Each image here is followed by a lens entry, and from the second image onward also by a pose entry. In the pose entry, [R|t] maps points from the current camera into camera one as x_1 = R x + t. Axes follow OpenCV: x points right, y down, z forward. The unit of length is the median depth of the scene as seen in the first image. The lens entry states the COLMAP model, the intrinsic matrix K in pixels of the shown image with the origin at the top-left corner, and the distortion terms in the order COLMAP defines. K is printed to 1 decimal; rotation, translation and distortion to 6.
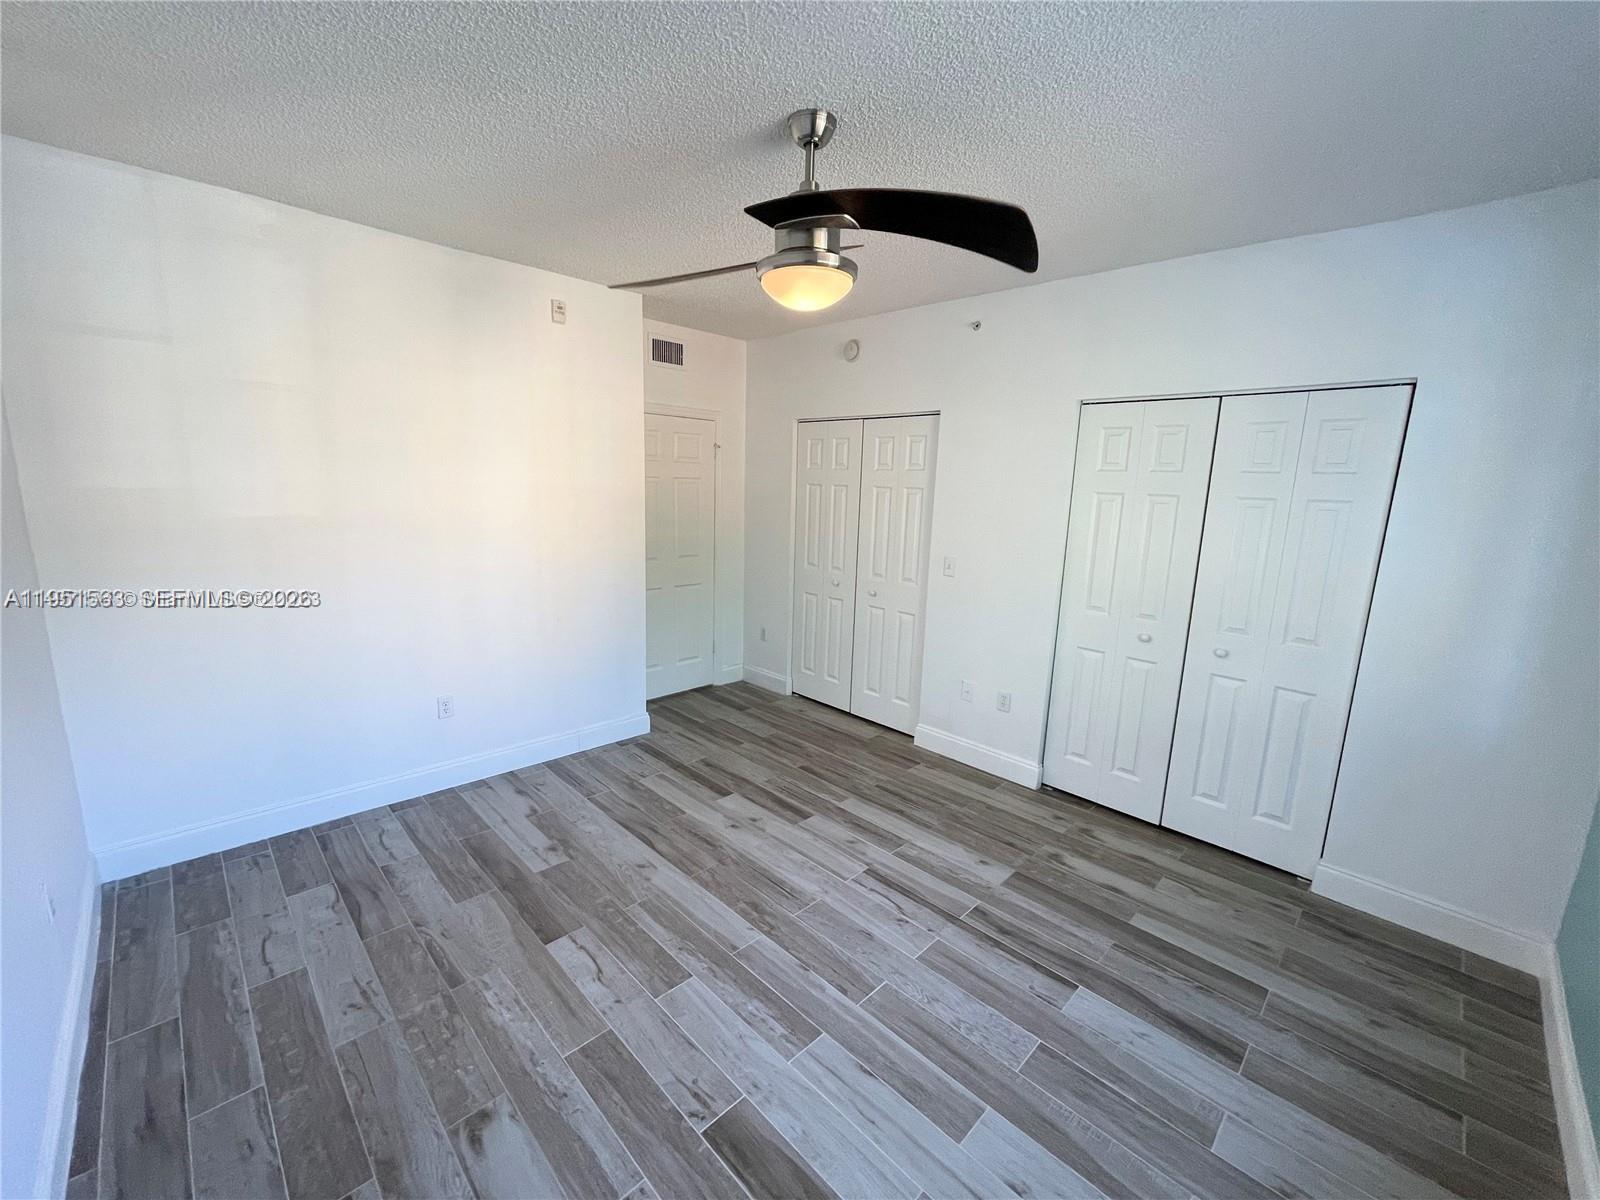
lens RADIAL K [[651.6, 0, 800.0], [0, 651.6, 600.0], [0, 0, 1]] dist [-0.000765, 0.000607]
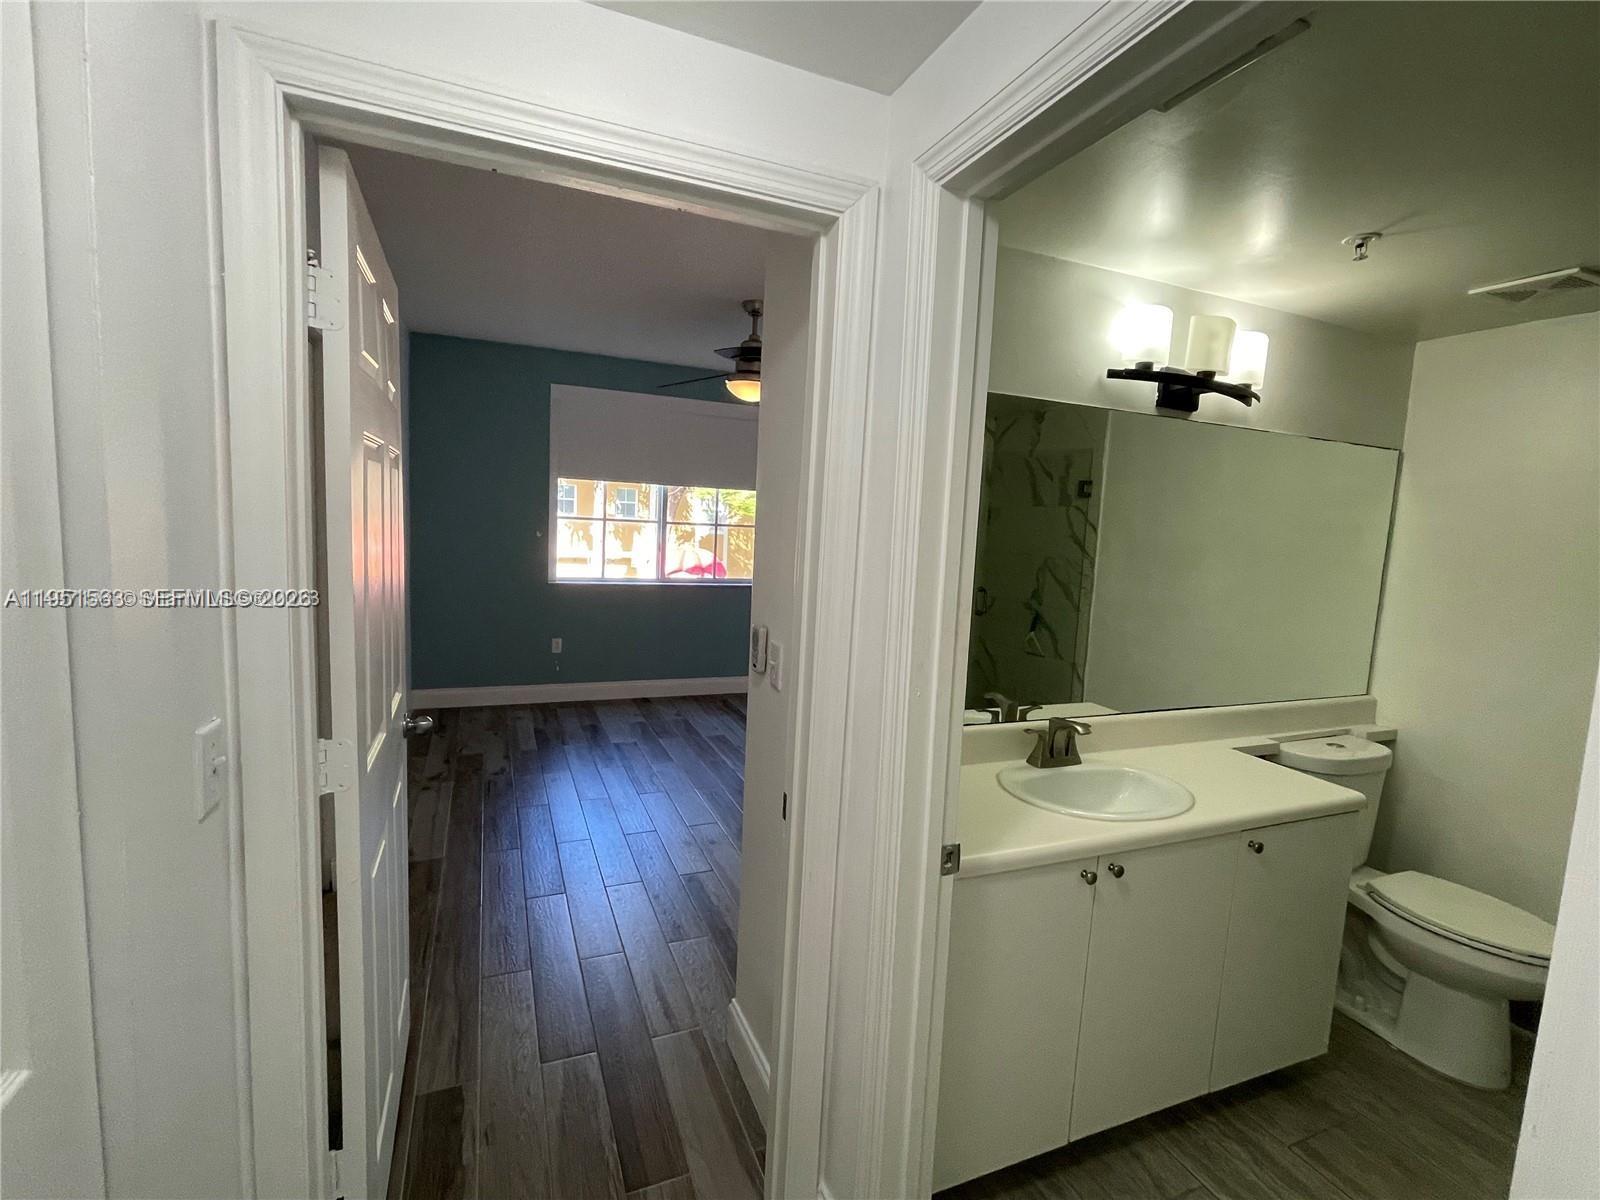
lens RADIAL K [[722.0, 0, 803.2], [0, 722.0, 595.8], [0, 0, 1]] dist [0.002345, 0.000108]
pose [[-0.928422, -0.116072, 0.352929, -0.694756], [-0.012201, 0.958958, 0.283287, -0.384344], [-0.371326, 0.258703, -0.891734, 2.231181]]
